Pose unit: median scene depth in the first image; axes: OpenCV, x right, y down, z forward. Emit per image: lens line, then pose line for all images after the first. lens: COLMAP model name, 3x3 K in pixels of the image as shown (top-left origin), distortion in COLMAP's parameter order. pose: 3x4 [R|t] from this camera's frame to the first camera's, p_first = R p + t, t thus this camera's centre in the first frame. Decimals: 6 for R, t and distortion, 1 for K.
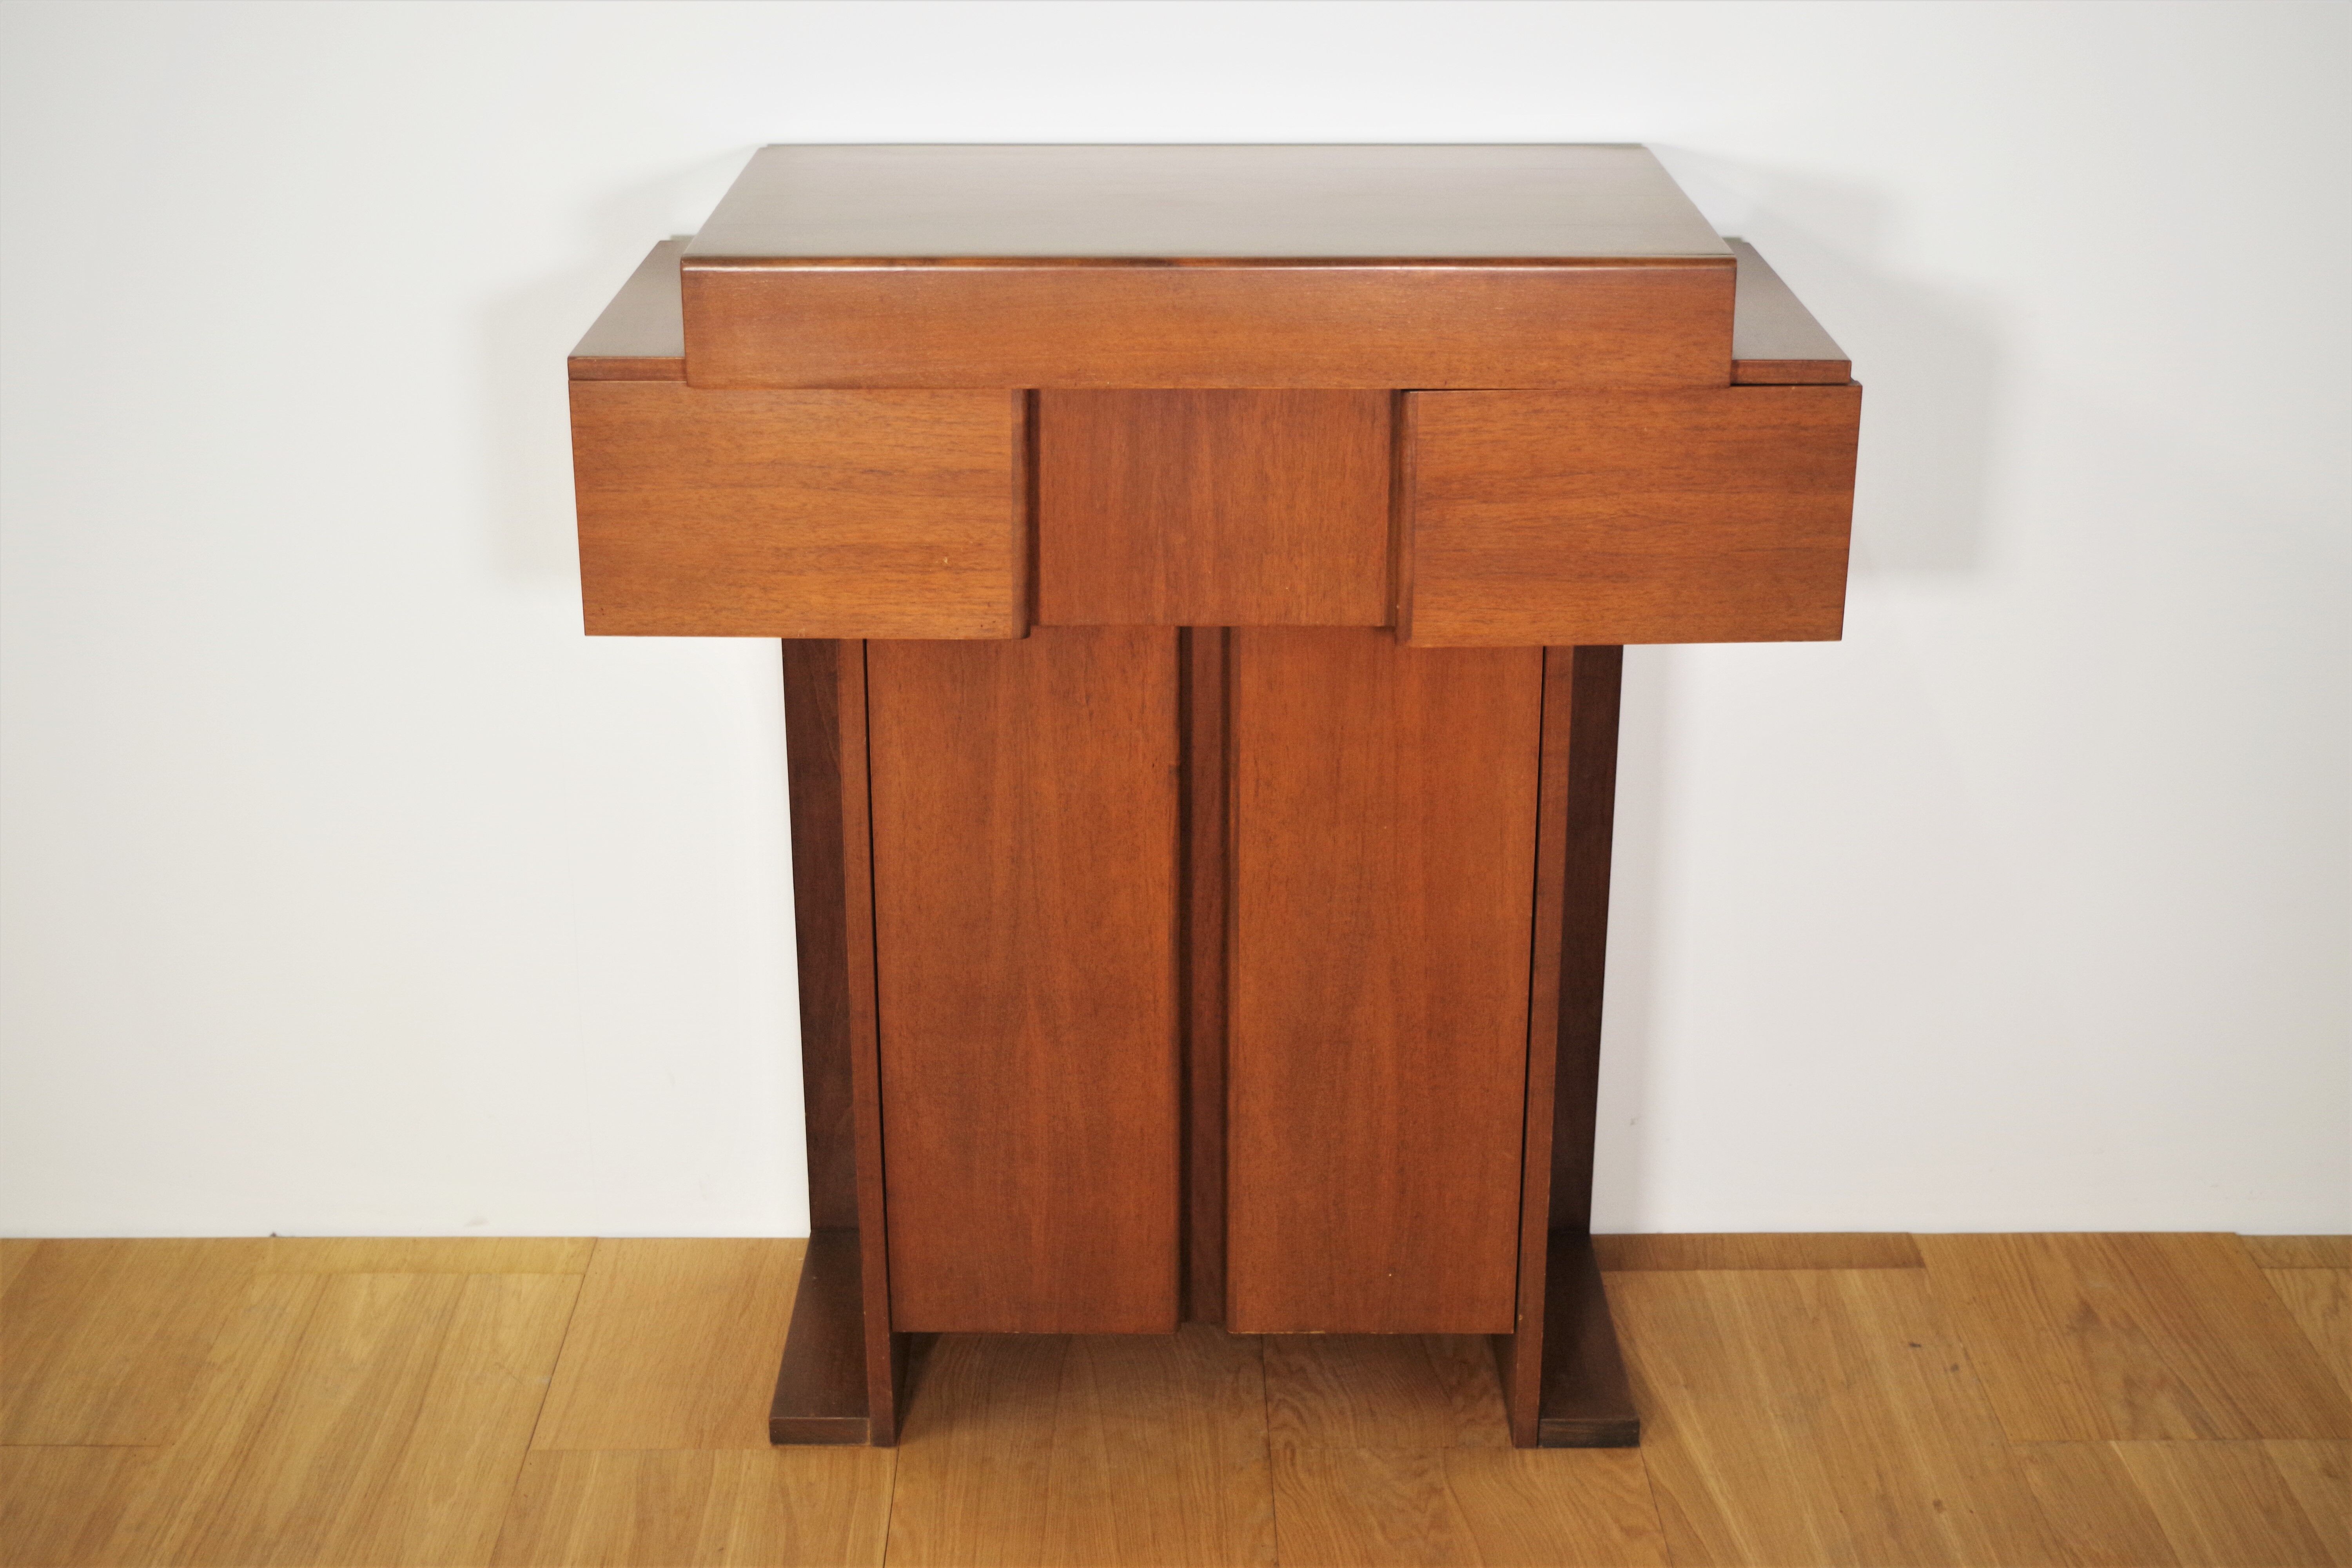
lens RADIAL K [[3090.4, 0, 1176.0], [0, 3090.4, 784.0], [0, 0, 1]] dist [-0.014615, -0.044378]
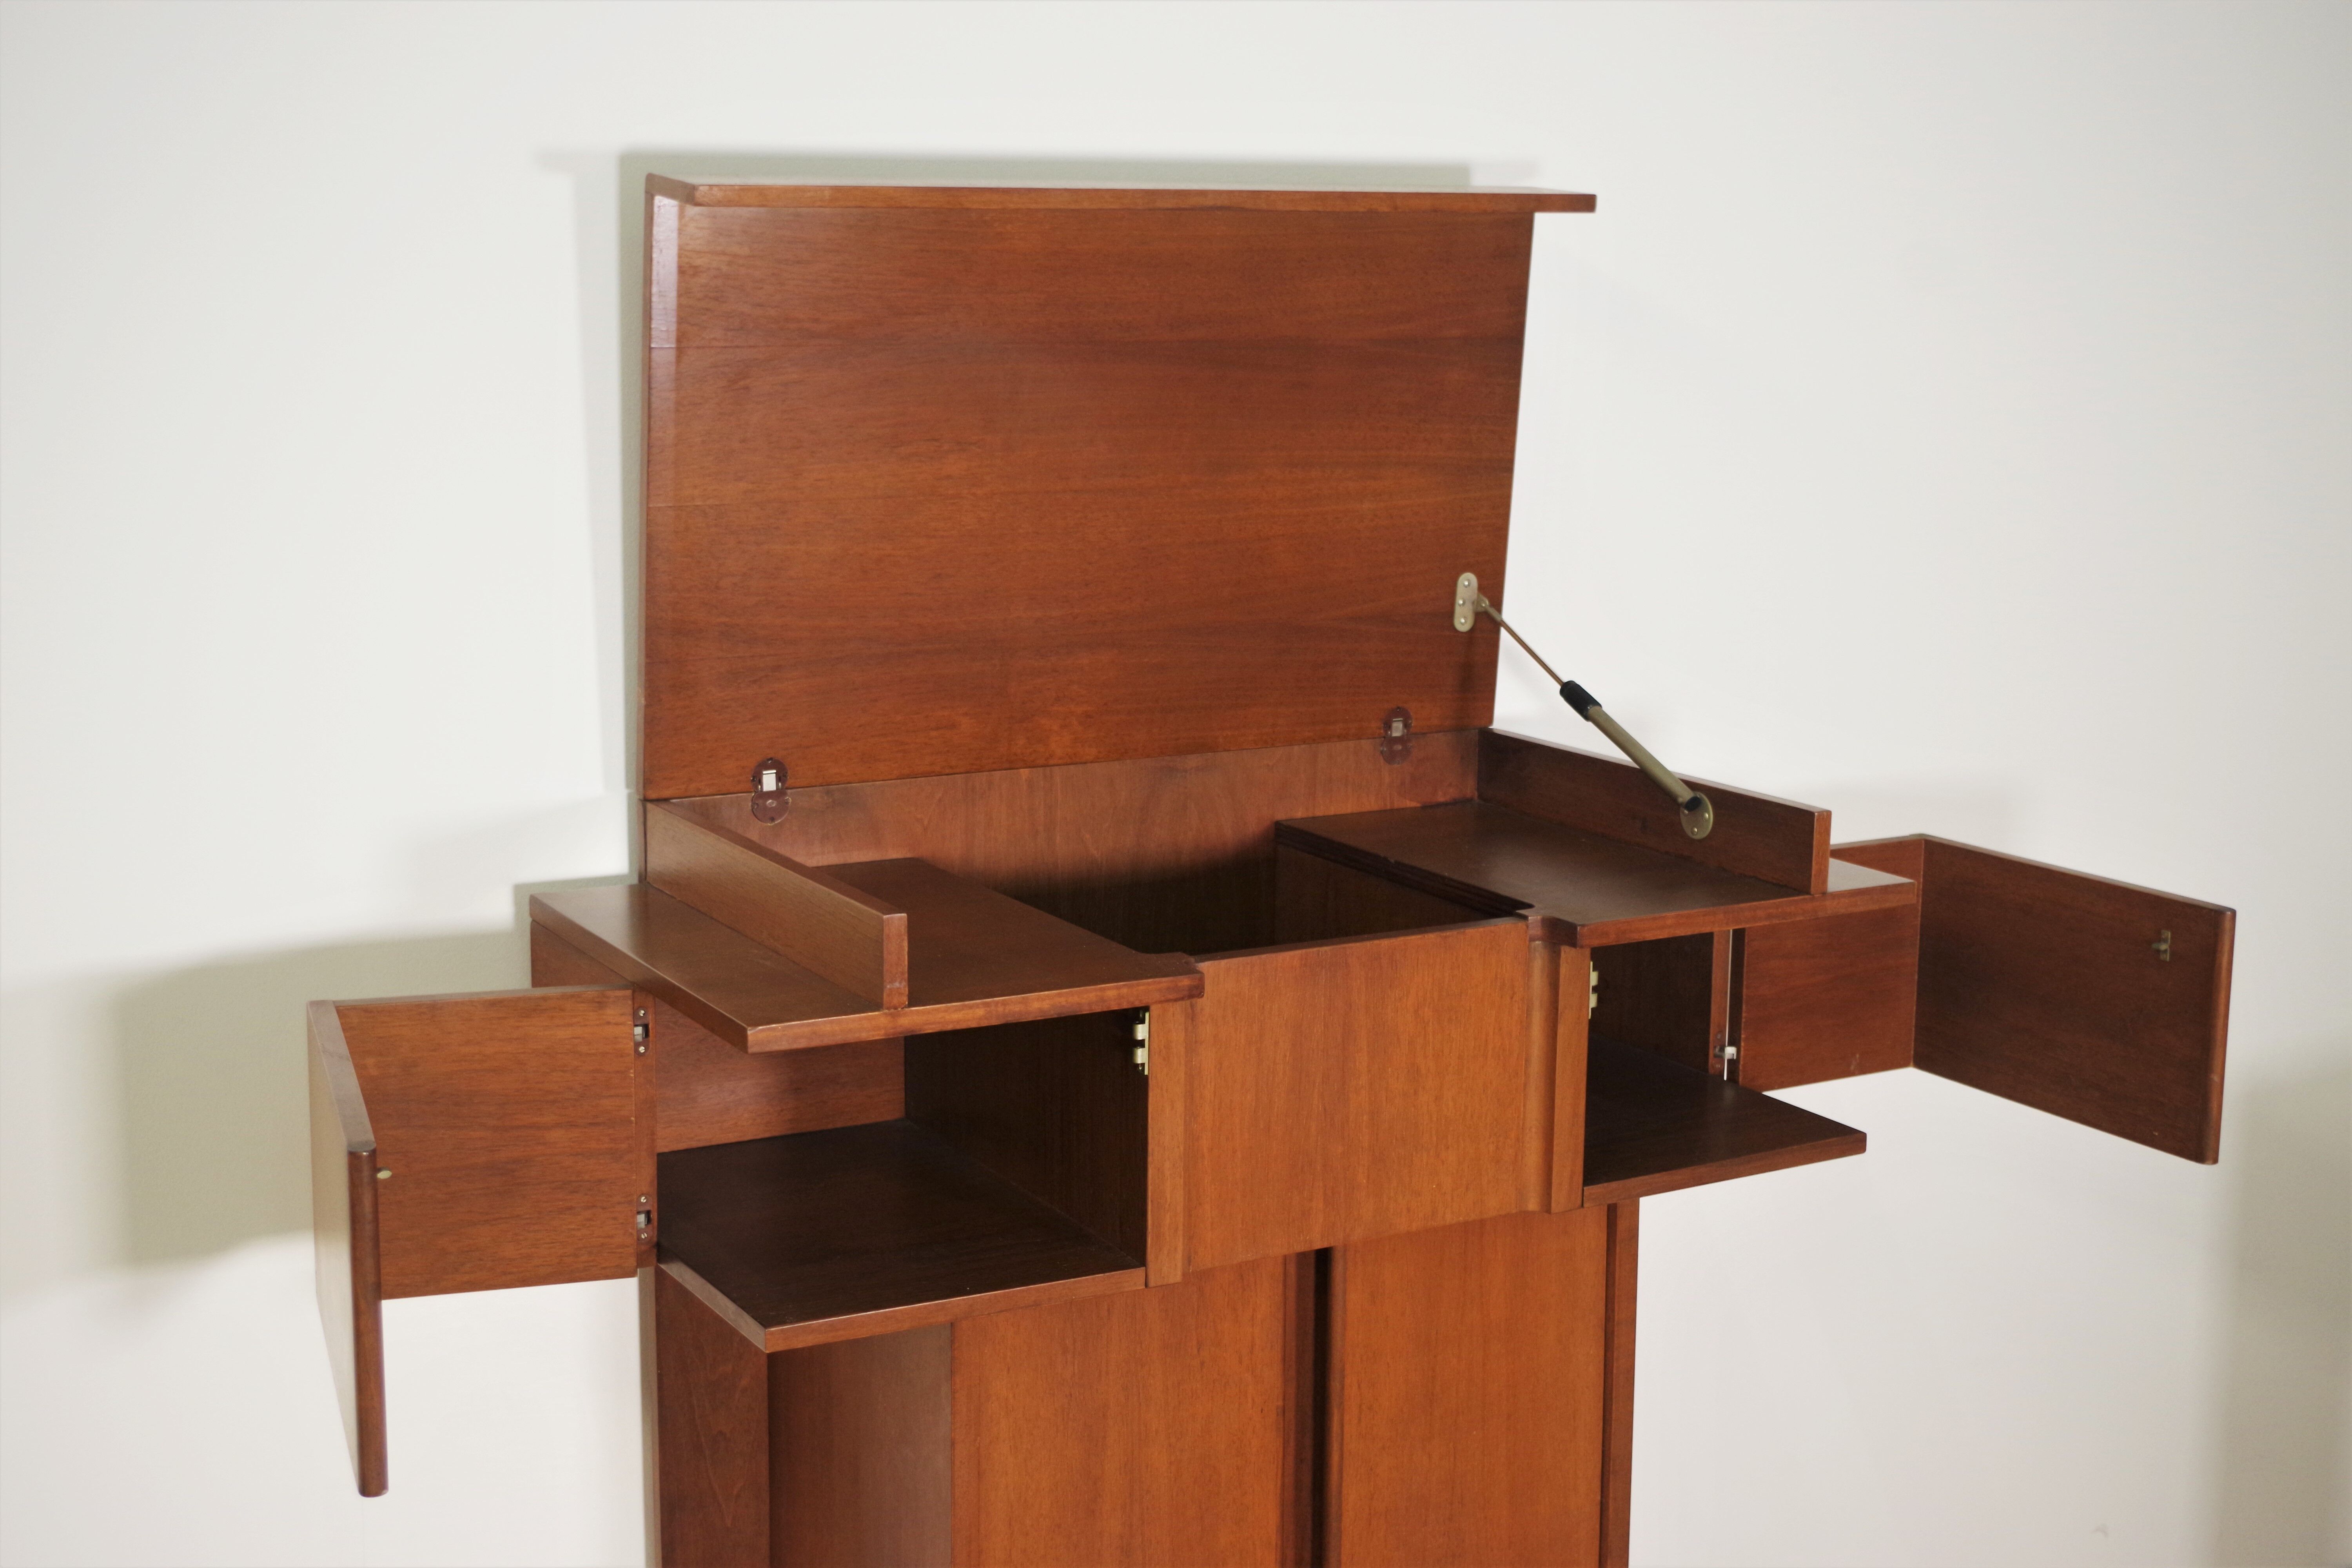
lens RADIAL K [[3090.4, 0, 1176.0], [0, 3090.4, 784.0], [0, 0, 1]] dist [-0.014615, -0.044378]
pose [[0.868373, -0.081396, 0.489186, -0.448672], [0.174179, 0.973652, -0.147185, -0.054909], [-0.464316, 0.213018, 0.859671, 0.202459]]
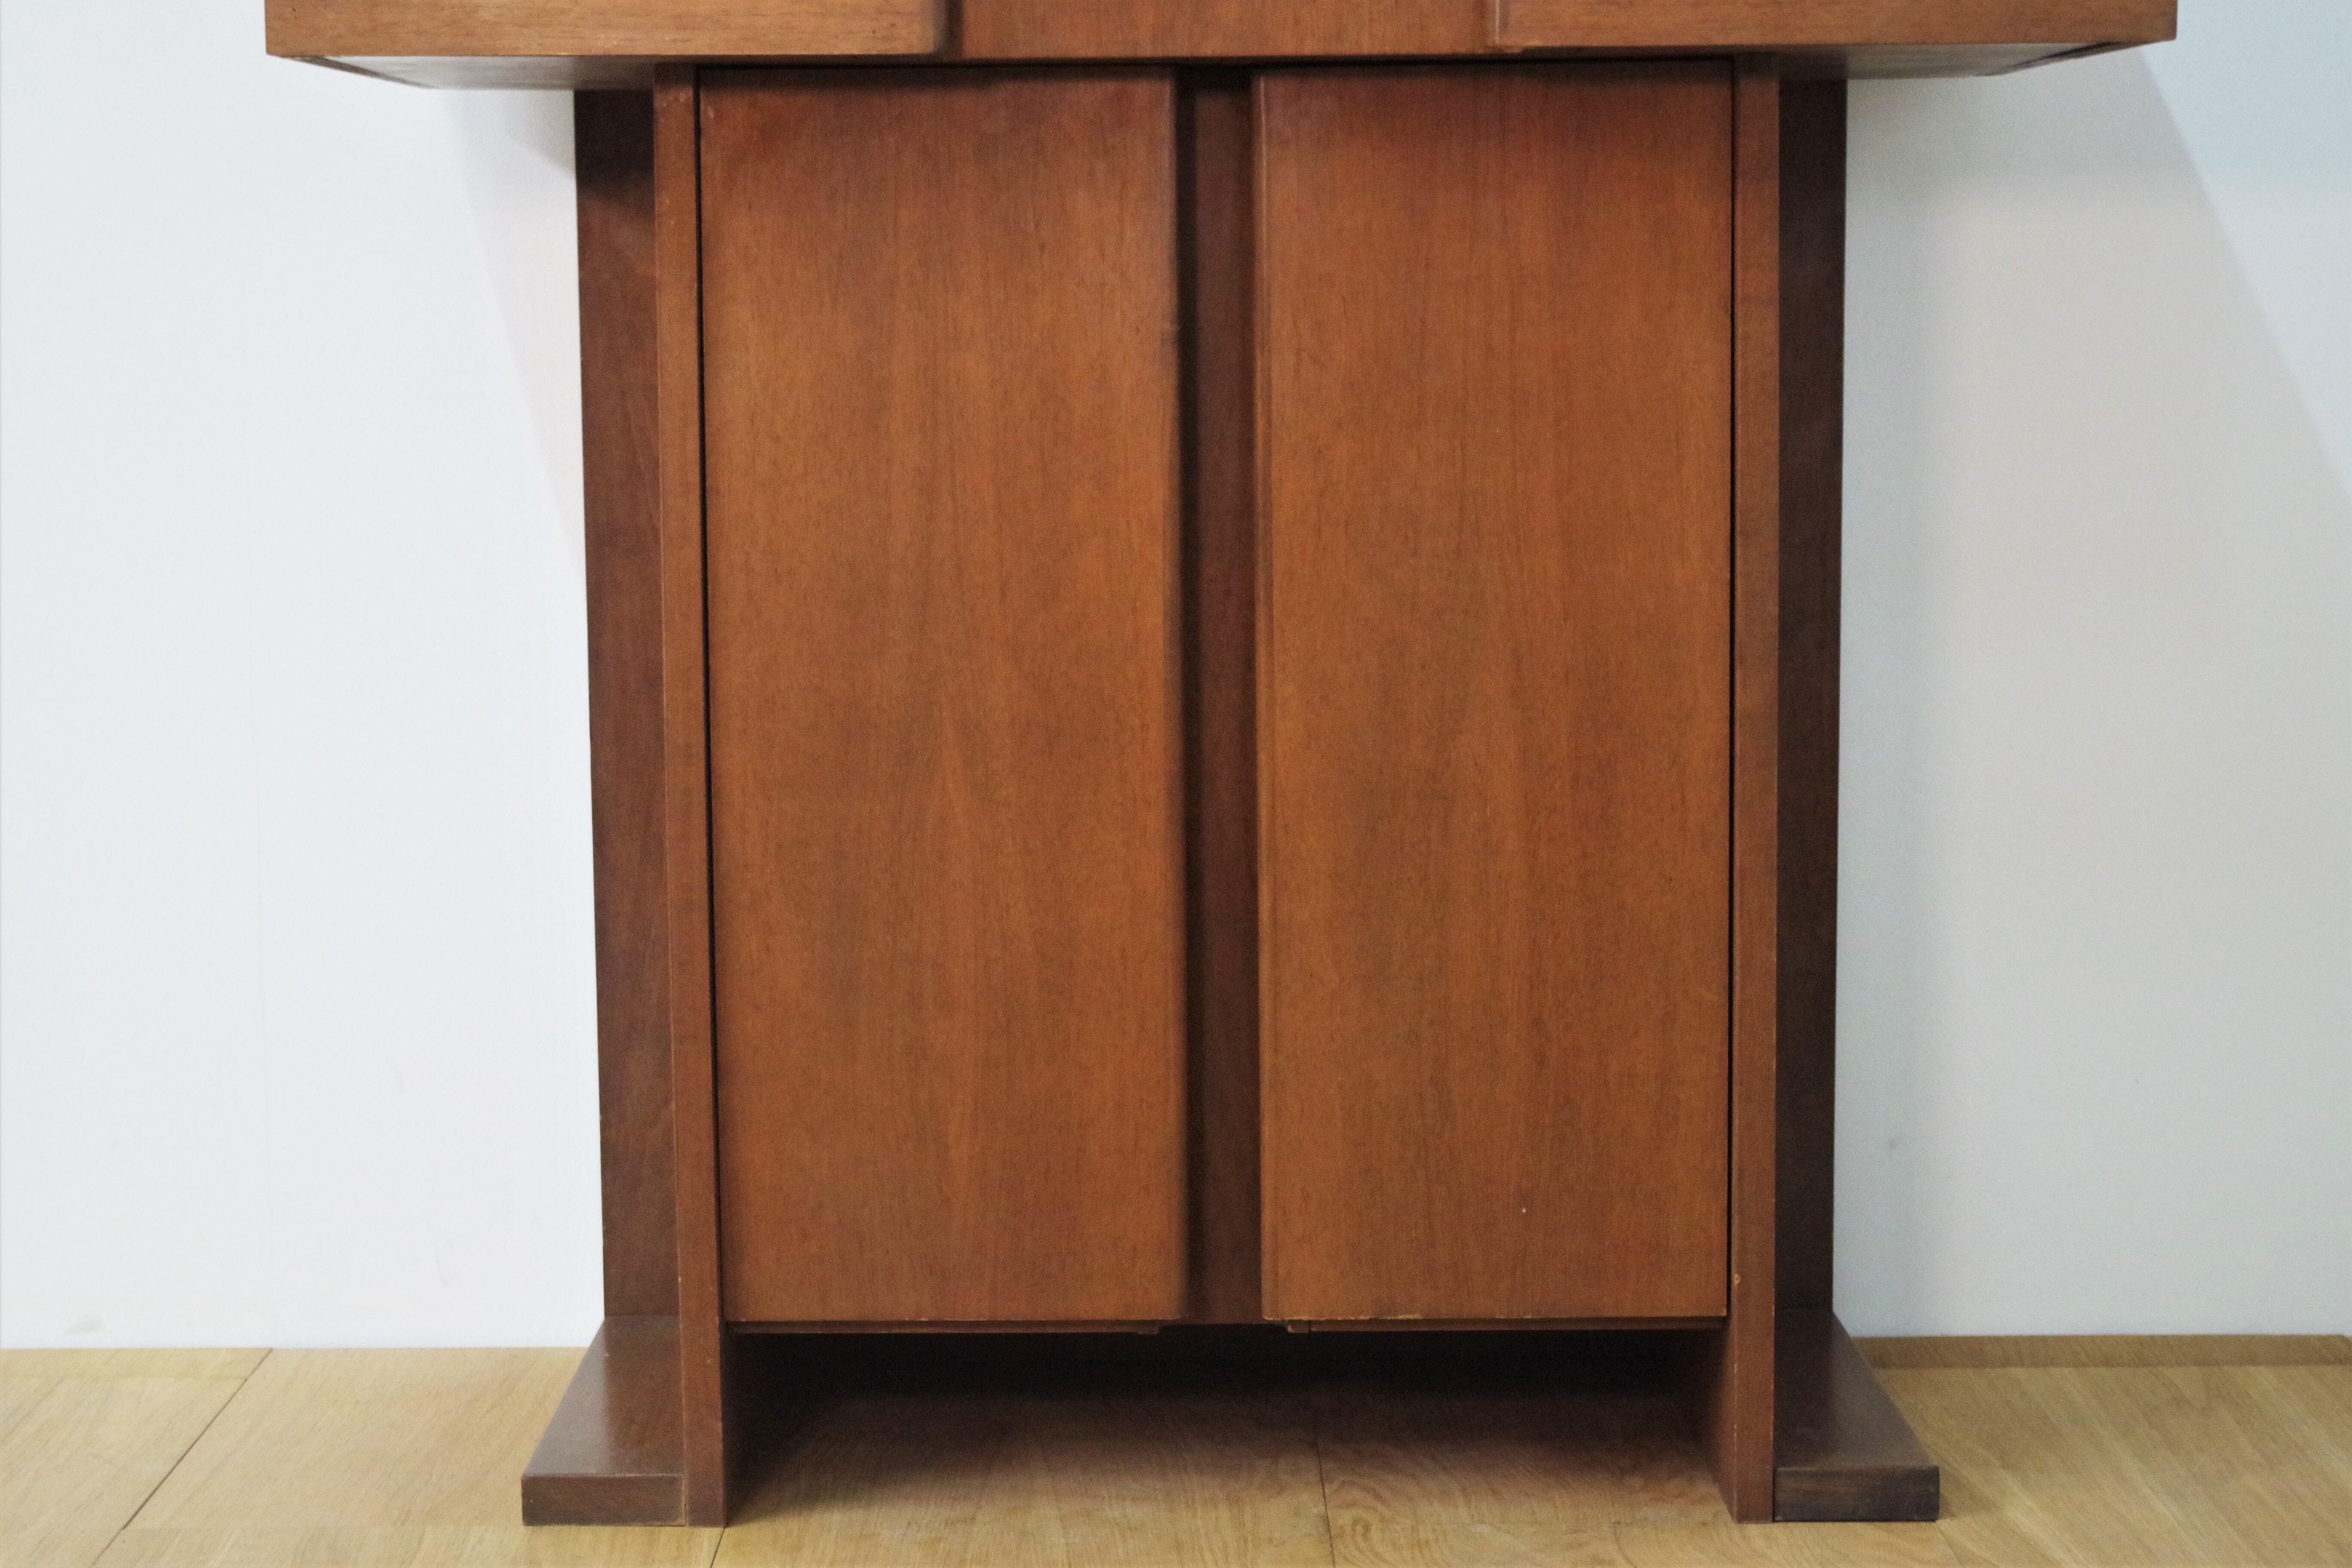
lens RADIAL K [[4114.6, 0, 1103.0], [0, 4114.6, 767.1], [0, 0, 1]] dist [0.007830, 0.161765]
pose [[0.999833, -0.008693, -0.016092, -0.001451], [0.004363, 0.967793, -0.251711, 0.298777], [0.017762, 0.251599, 0.967669, 0.183404]]
